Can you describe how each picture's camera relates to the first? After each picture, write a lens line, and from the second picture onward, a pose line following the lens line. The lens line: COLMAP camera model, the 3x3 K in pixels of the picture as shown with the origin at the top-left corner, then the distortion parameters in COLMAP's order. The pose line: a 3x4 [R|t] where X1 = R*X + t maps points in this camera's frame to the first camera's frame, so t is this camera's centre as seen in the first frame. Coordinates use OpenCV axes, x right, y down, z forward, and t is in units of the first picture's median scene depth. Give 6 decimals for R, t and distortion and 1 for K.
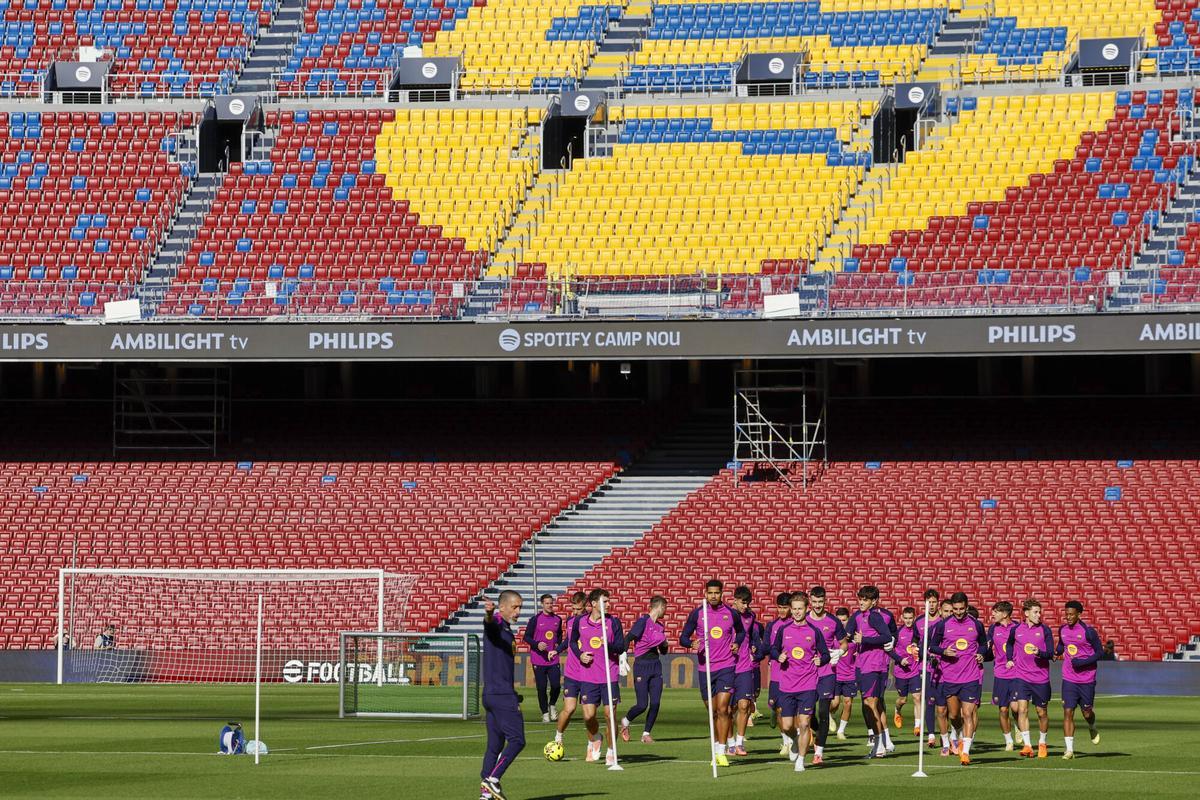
lens RADIAL K [[5041.0, 0, 600.0], [0, 5041.0, 400.0], [0, 0, 1]] dist [0.236403, 3.483753]
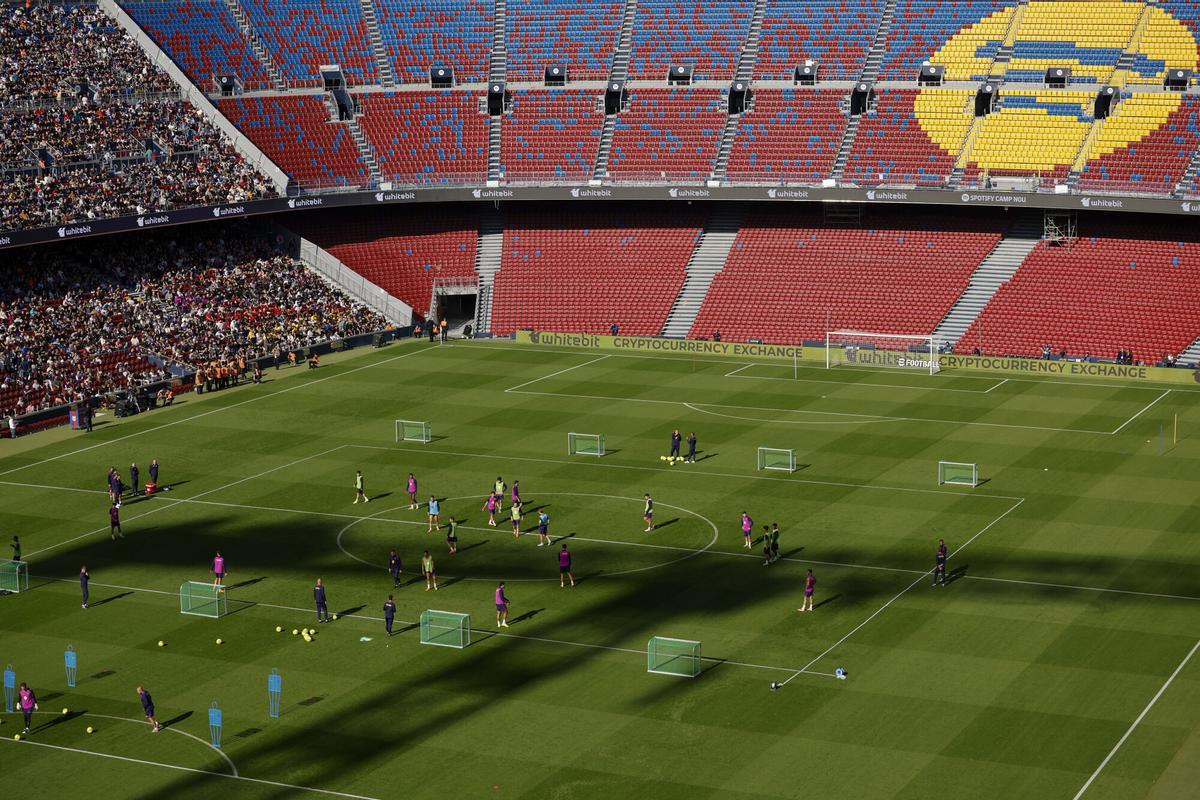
lens RADIAL K [[2353.4, 0, 601.3], [0, 2353.4, 429.5], [0, 0, 1]] dist [-0.225862, 0.147543]
pose [[0.988065, 0.008728, -0.153791, -0.015756], [0.025856, 0.974831, 0.221441, -0.166546], [0.151853, -0.222775, 0.962971, -0.303453]]
